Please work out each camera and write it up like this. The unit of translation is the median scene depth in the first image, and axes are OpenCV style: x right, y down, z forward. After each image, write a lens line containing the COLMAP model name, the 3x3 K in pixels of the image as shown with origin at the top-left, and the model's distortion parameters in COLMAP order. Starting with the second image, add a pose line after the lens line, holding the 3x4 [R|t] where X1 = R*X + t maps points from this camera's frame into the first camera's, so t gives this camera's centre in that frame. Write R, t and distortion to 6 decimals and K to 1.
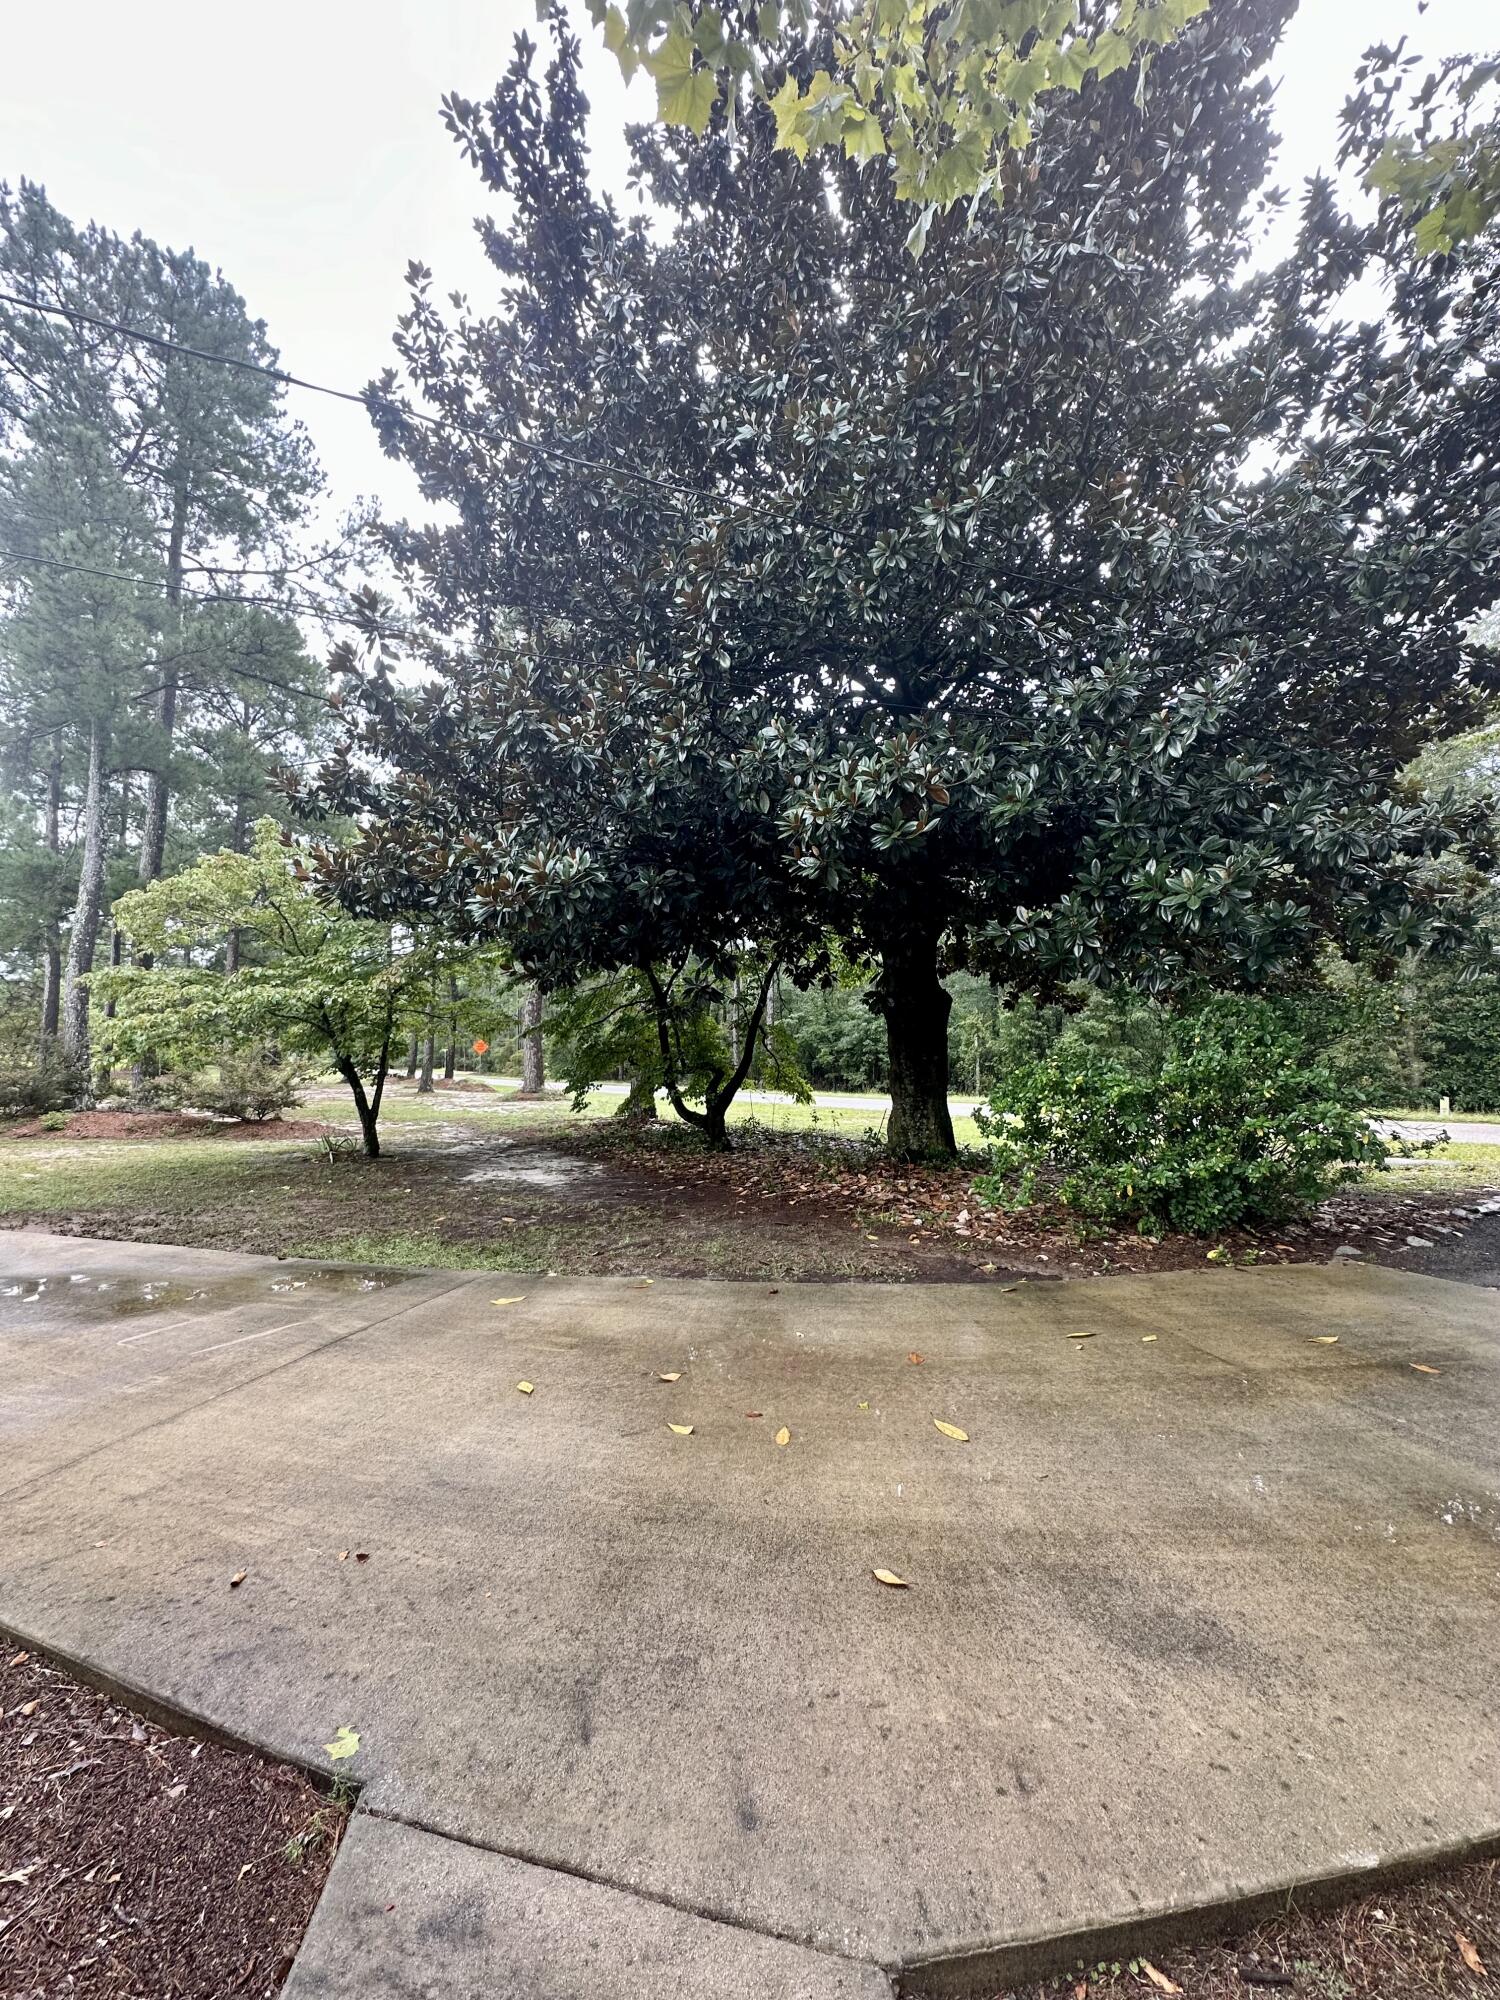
lens RADIAL K [[796.7, 0, 748.1], [0, 796.7, 1000.8], [0, 0, 1]] dist [-0.001378, 0.000475]
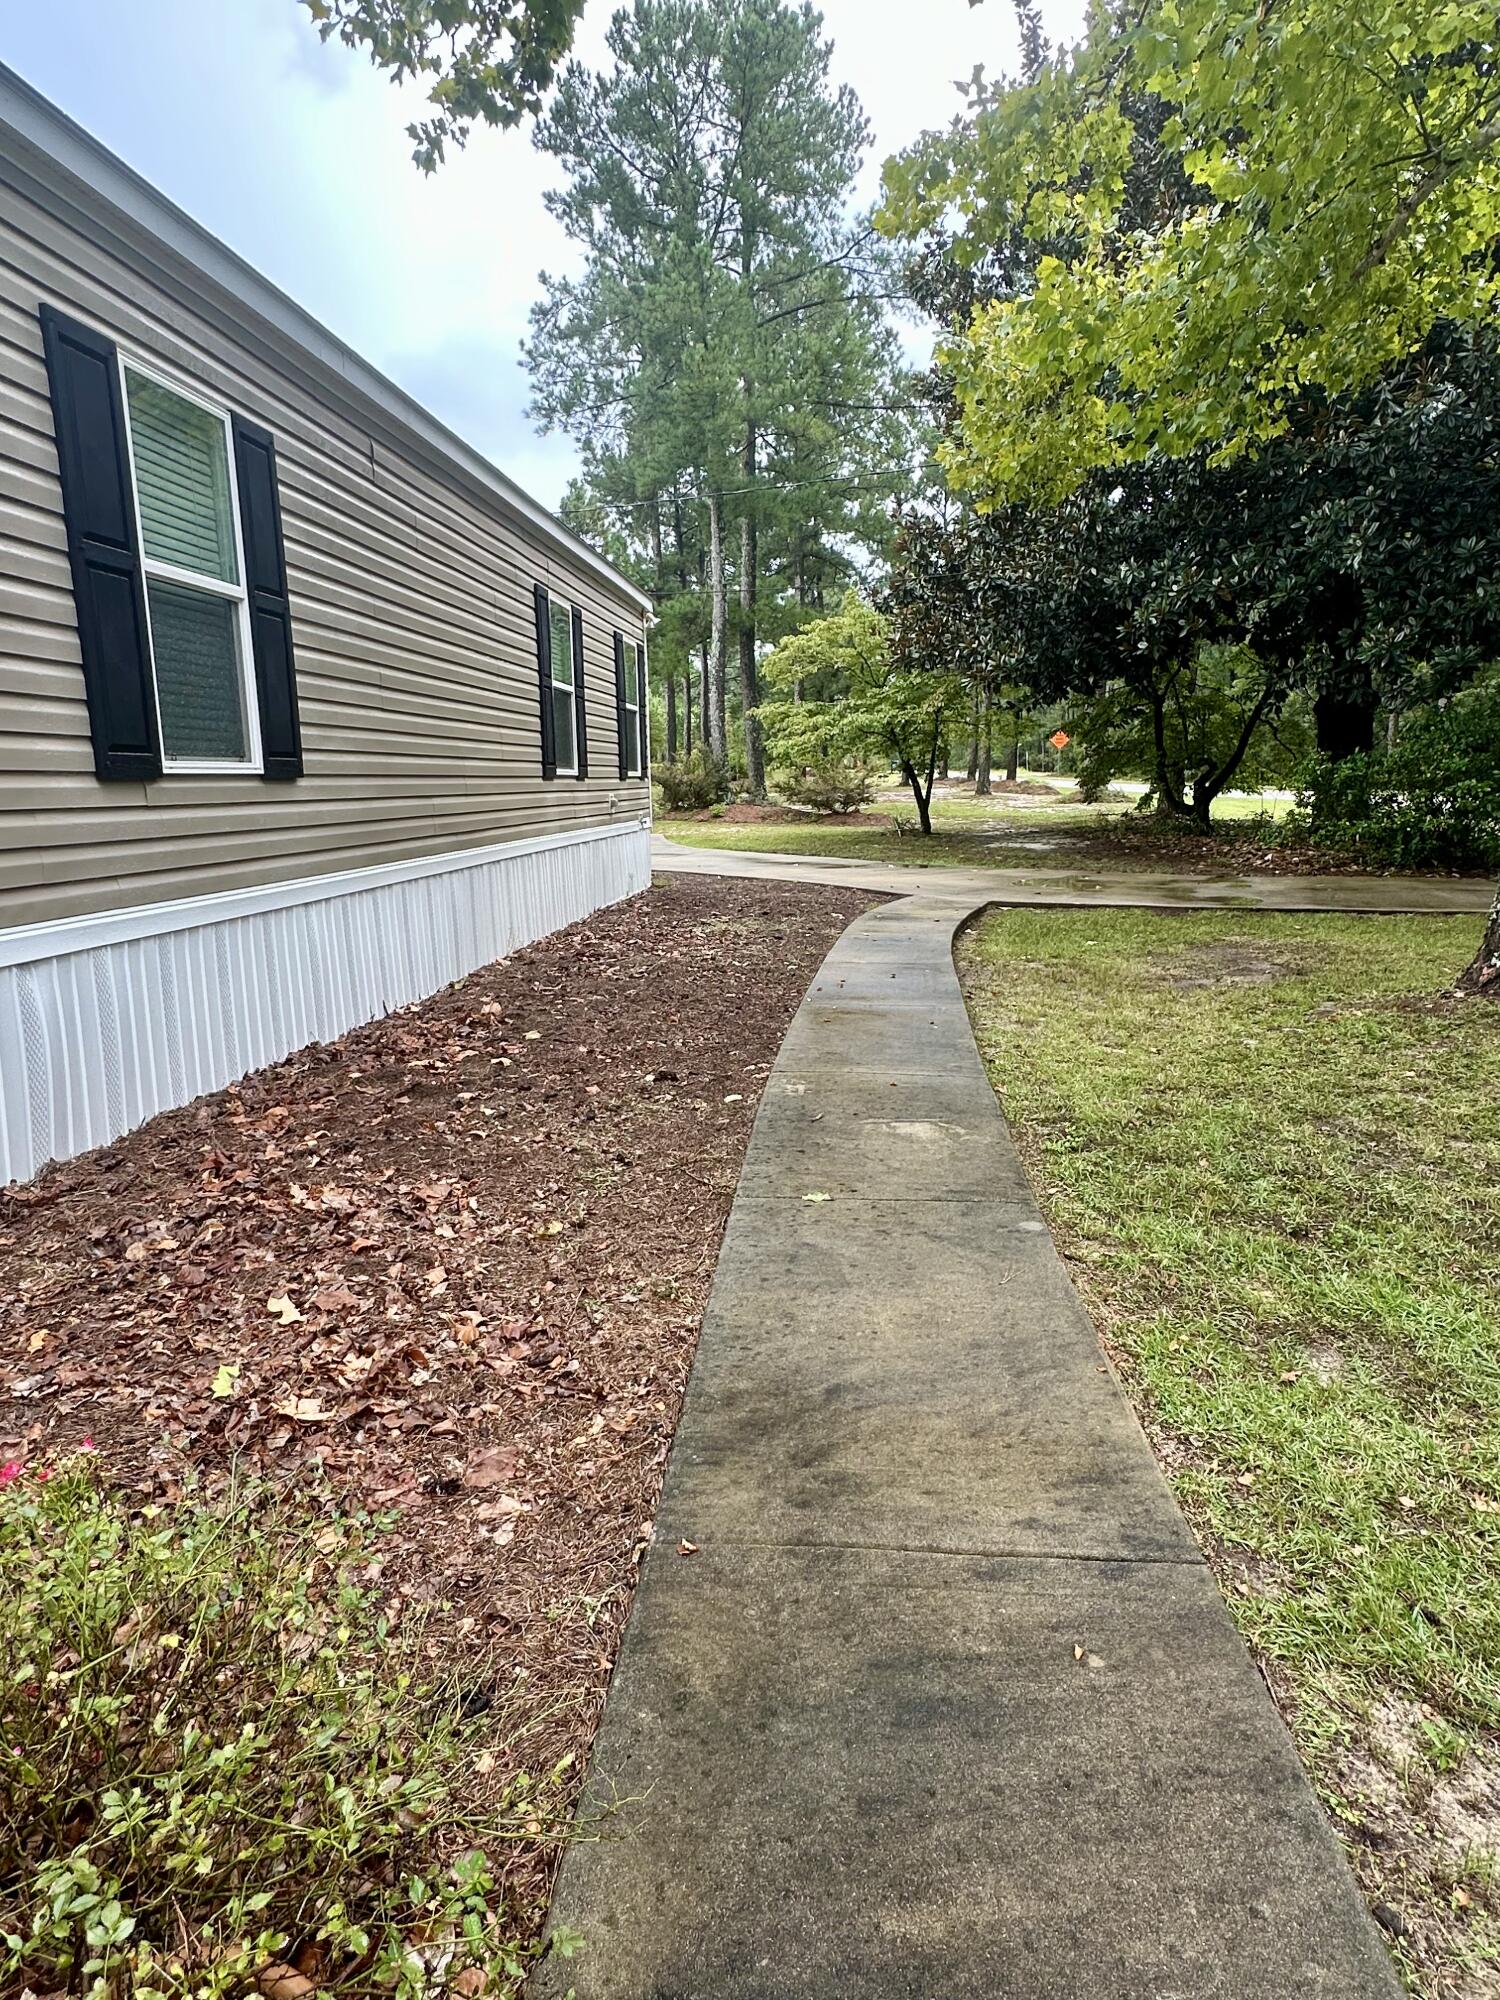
lens RADIAL K [[1167.9, 0, 750.0], [0, 1167.9, 1000.0], [0, 0, 1]] dist [0.000248, -0.000091]
pose [[0.829065, 0.094631, -0.551087, 0.316391], [0.061707, 0.964070, 0.258382, -0.051144], [0.555737, -0.248221, 0.793437, -0.641866]]
